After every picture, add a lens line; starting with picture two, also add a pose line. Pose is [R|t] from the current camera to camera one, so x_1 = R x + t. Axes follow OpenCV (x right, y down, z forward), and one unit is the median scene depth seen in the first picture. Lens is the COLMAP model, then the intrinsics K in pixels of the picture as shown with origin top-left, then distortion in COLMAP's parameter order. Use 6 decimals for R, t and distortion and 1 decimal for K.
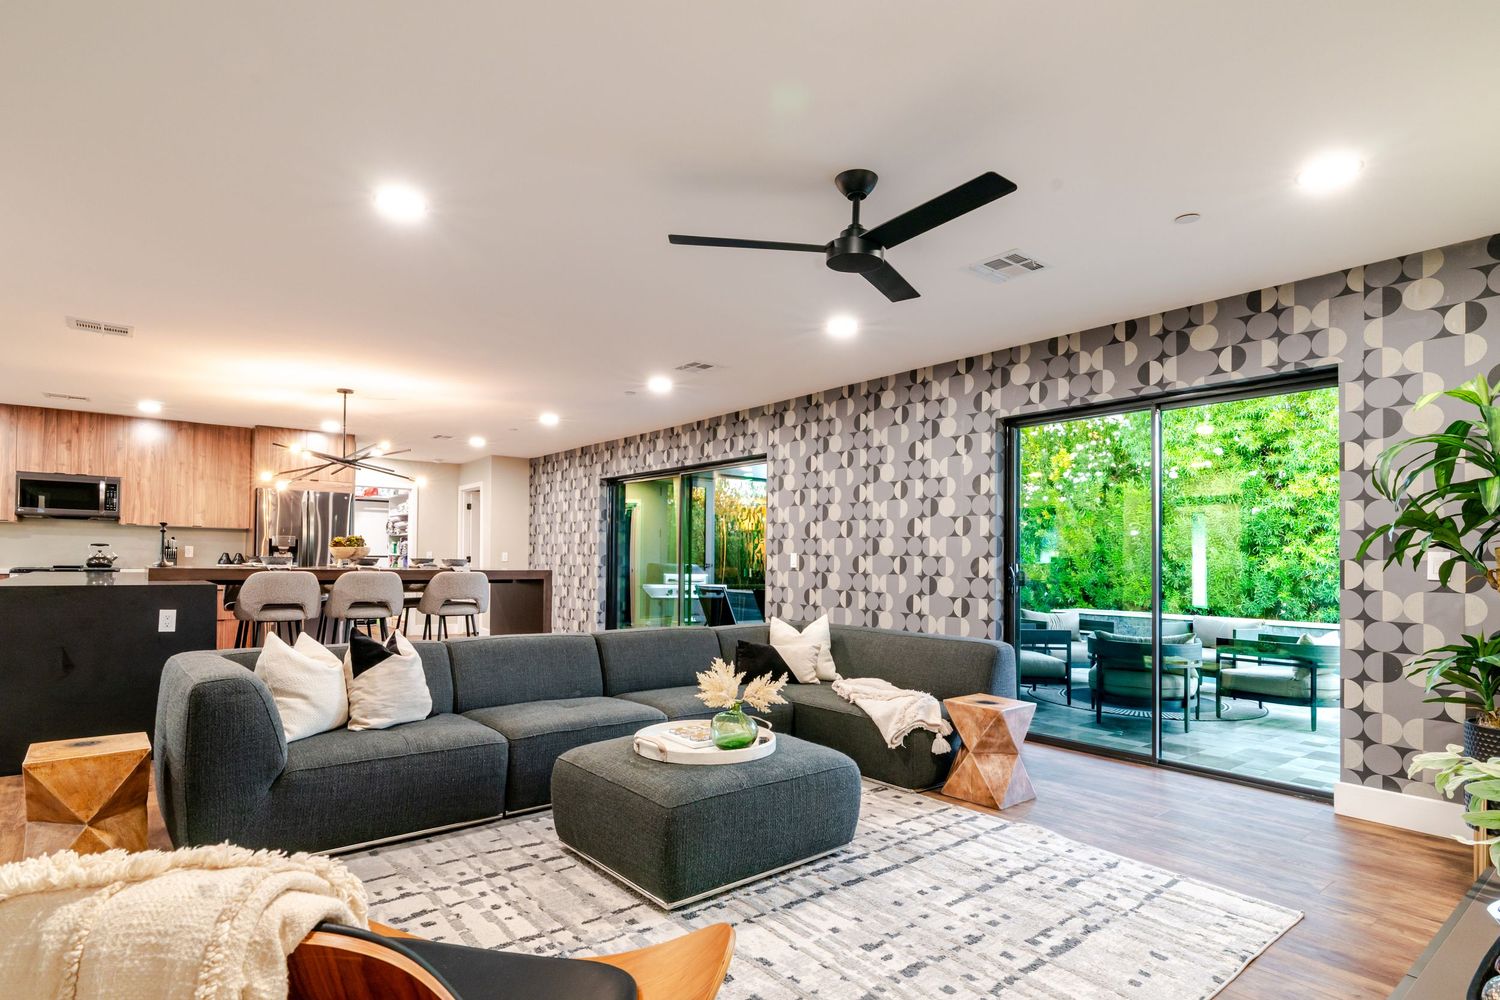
lens RADIAL K [[771.7, 0, 736.8], [0, 771.7, 556.5], [0, 0, 1]] dist [0.001001, 0.000571]
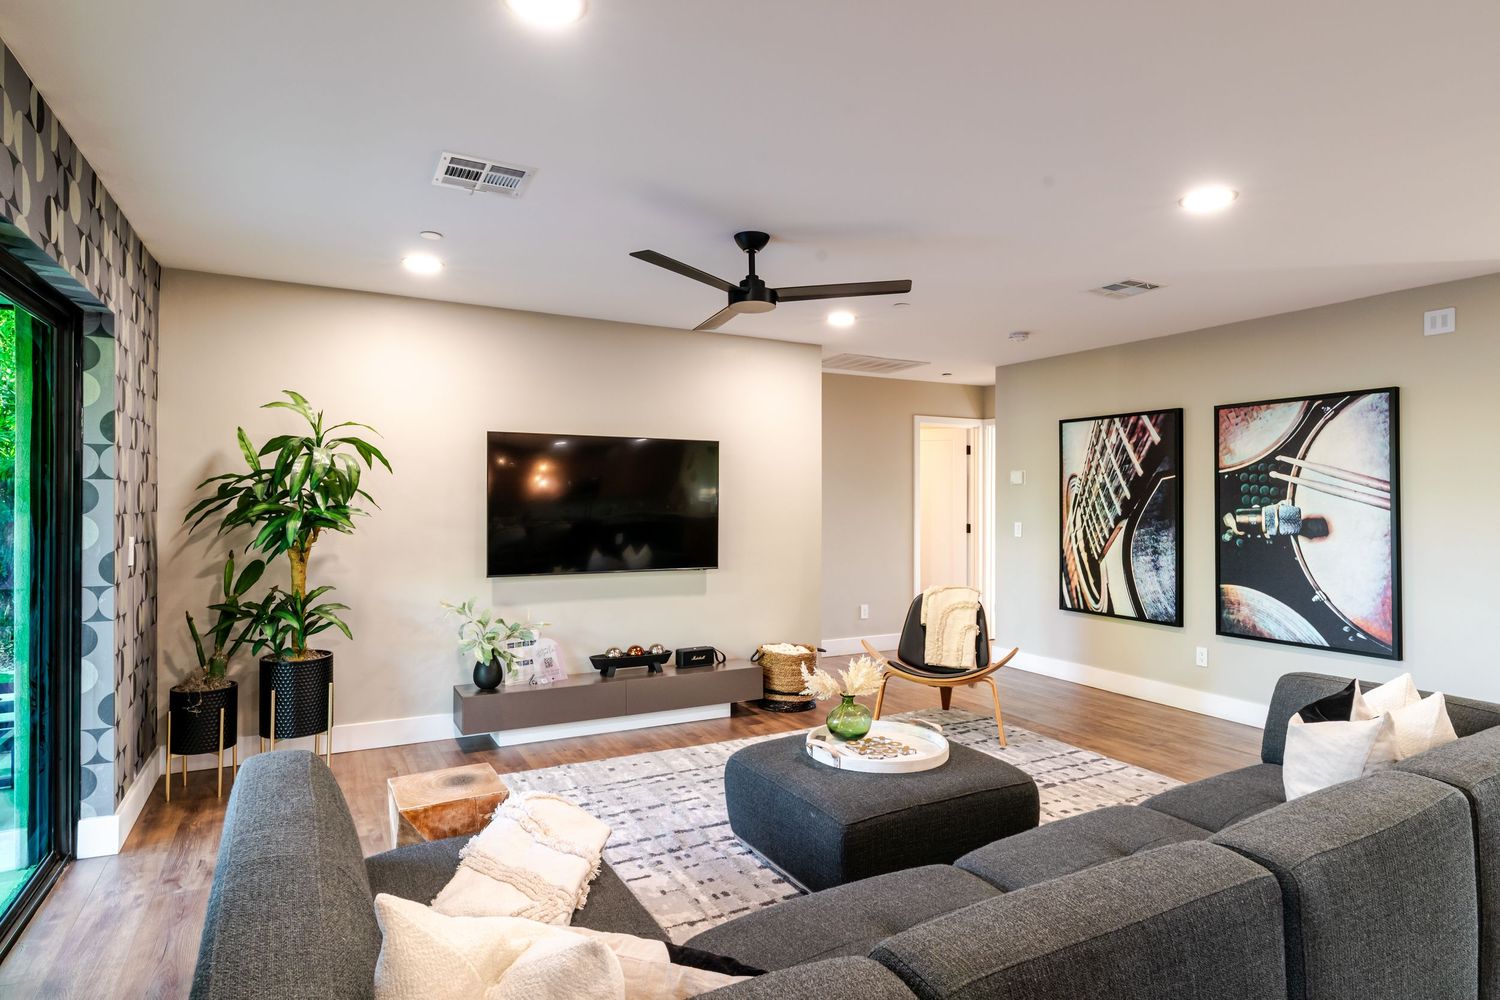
lens RADIAL K [[803.0, 0, 740.4], [0, 803.0, 504.9], [0, 0, 1]] dist [-0.008579, 0.000223]
pose [[-0.983477, -0.020881, 0.179827, -0.018091], [-0.020729, 0.999781, 0.002729, -0.029469], [-0.179845, -0.001044, -0.983694, 0.819903]]
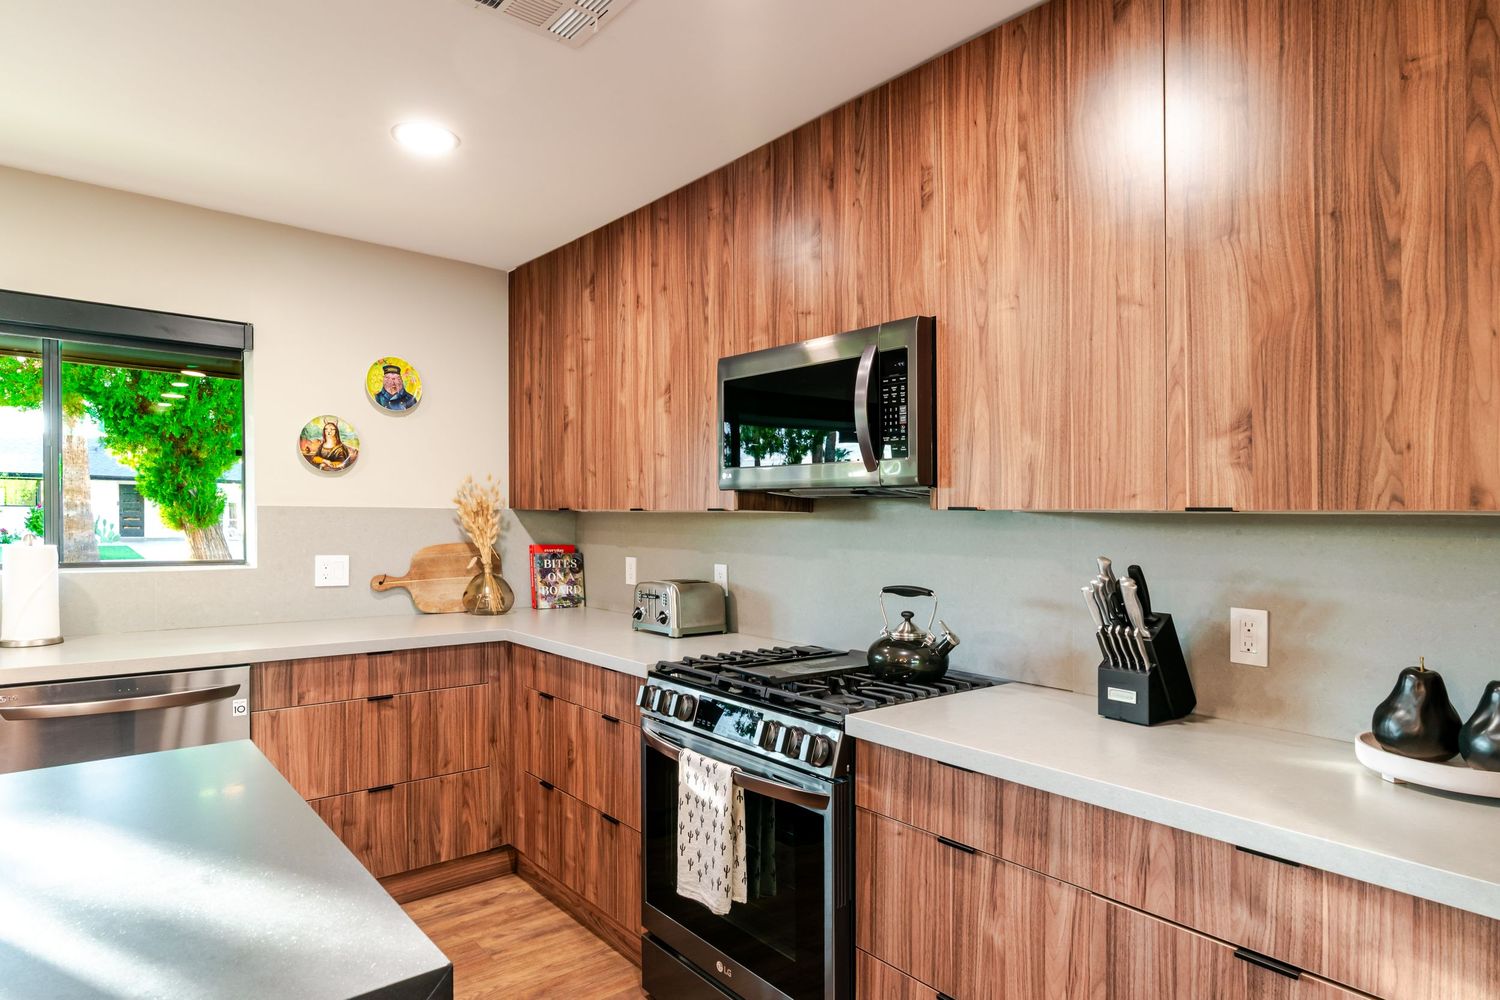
lens RADIAL K [[850.3, 0, 740.3], [0, 850.3, 505.0], [0, 0, 1]] dist [-0.002134, 0.003100]
pose [[0.026619, -0.026135, -0.999304, -0.551547], [-0.004227, 0.999646, -0.026257, -0.037589], [0.999637, 0.004923, 0.026499, 0.963302]]
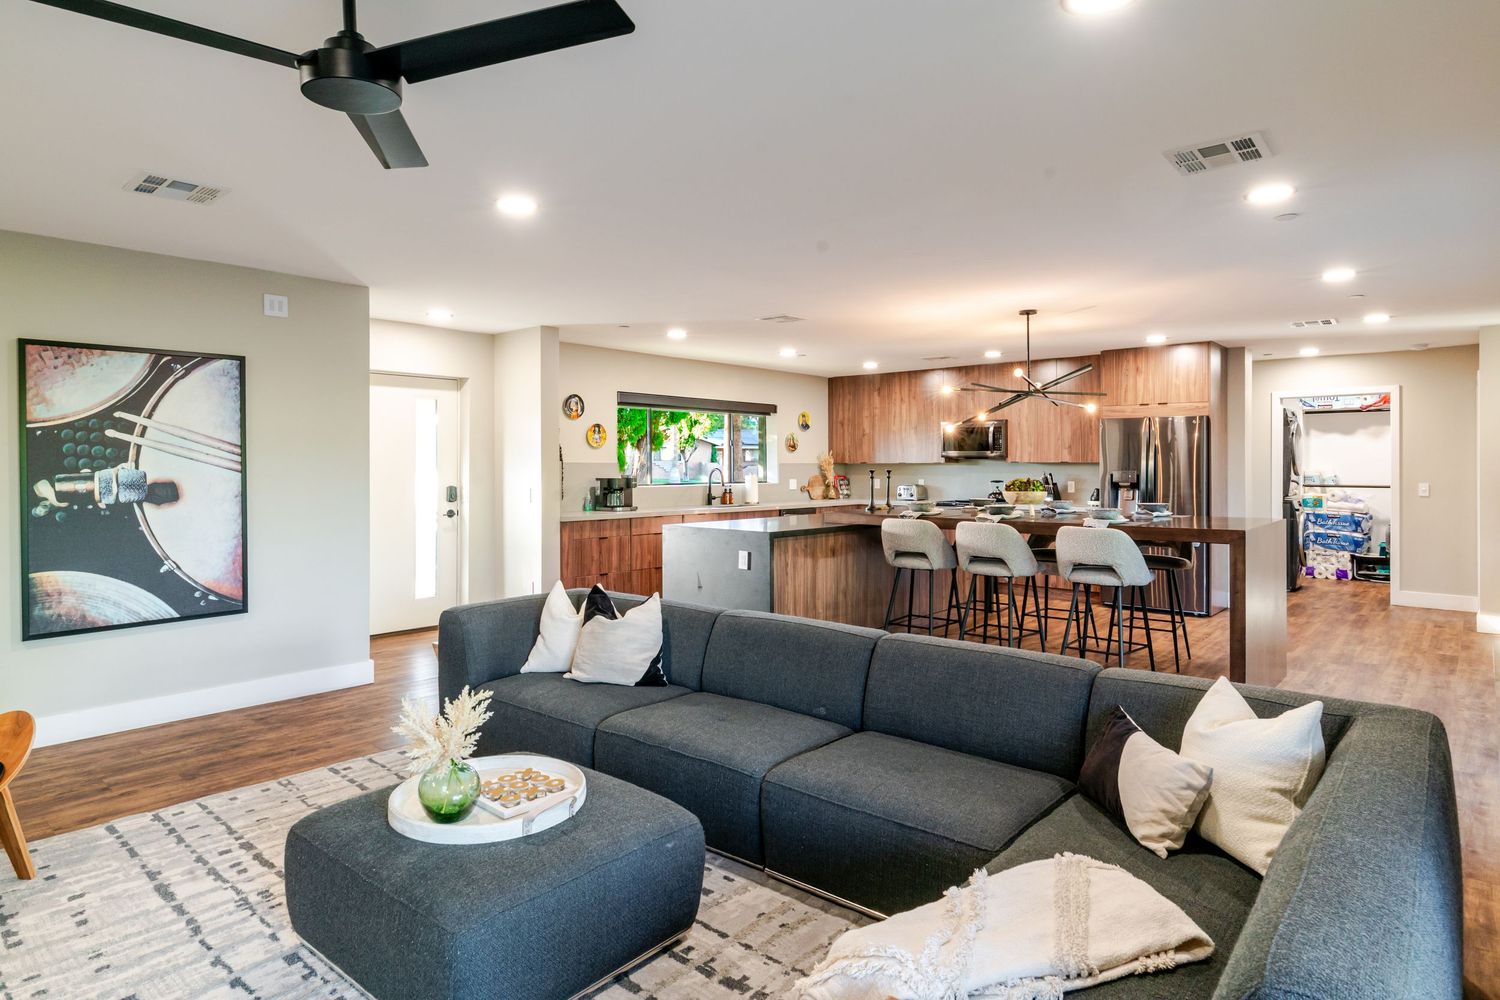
lens RADIAL K [[850.3, 0, 749.1], [0, 850.3, 474.7], [0, 0, 1]] dist [-0.002134, 0.003100]
pose [[0.181062, -0.002985, -0.983467, 0.325283], [0.009586, 0.999953, -0.001271, -0.027687], [0.983425, -0.009197, 0.181082, 0.439233]]
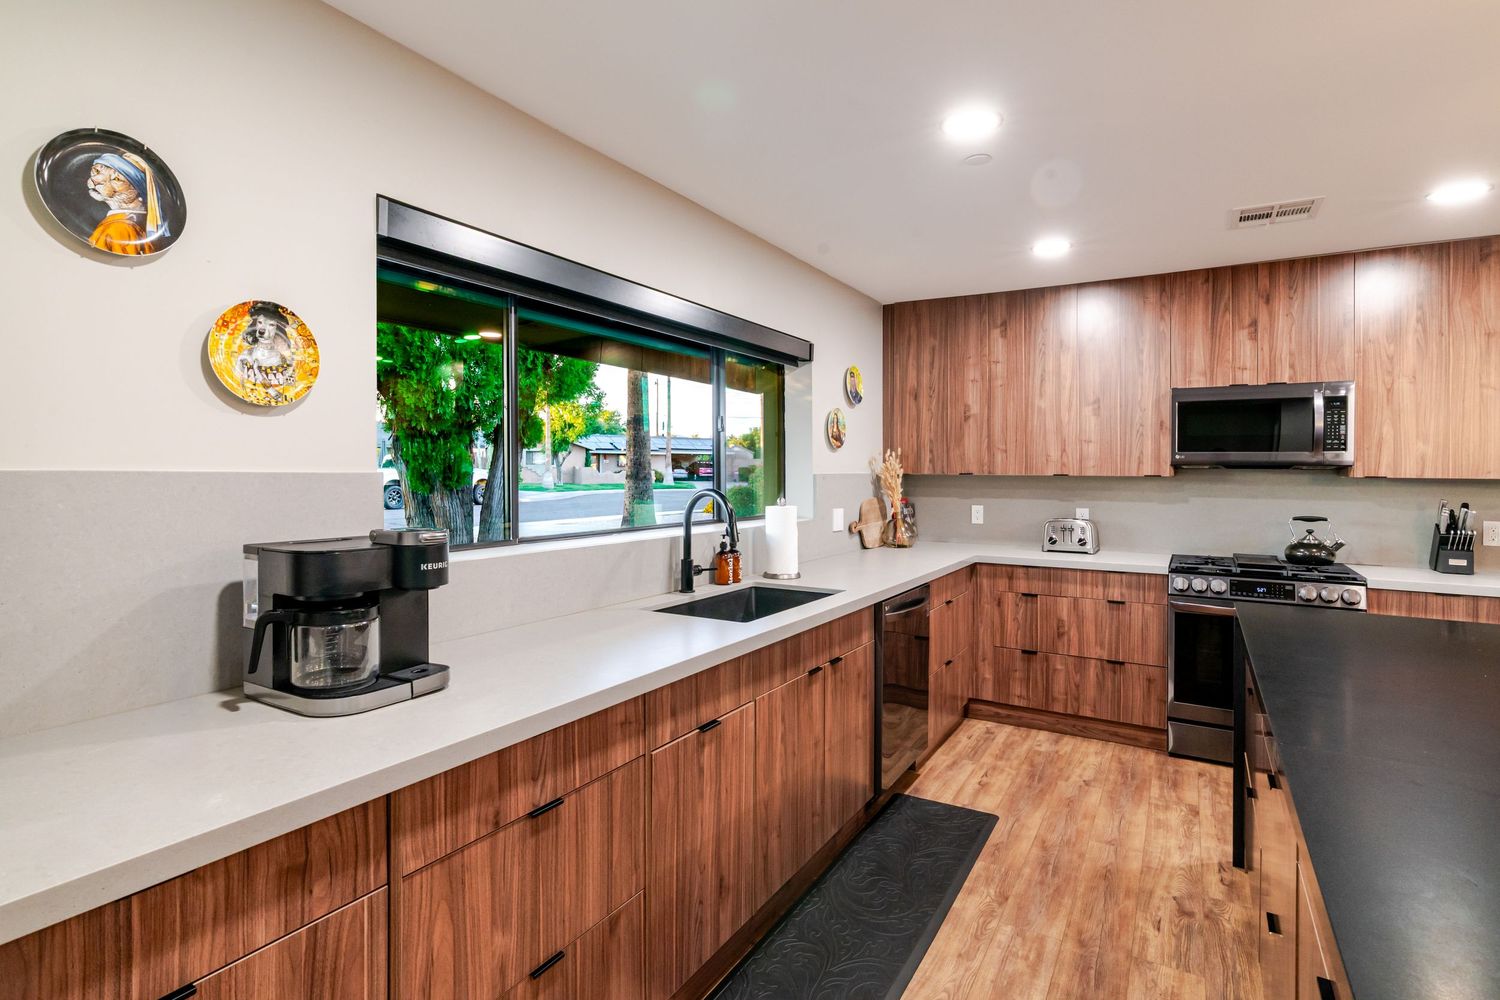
lens RADIAL K [[741.4, 0, 748.0], [0, 741.4, 458.4], [0, 0, 1]] dist [-0.017806, 0.007017]
pose [[0.354974, -0.025536, -0.934528, -0.519275], [0.002744, 0.999651, -0.026273, -0.044354], [0.934872, 0.006762, 0.354920, 0.499266]]
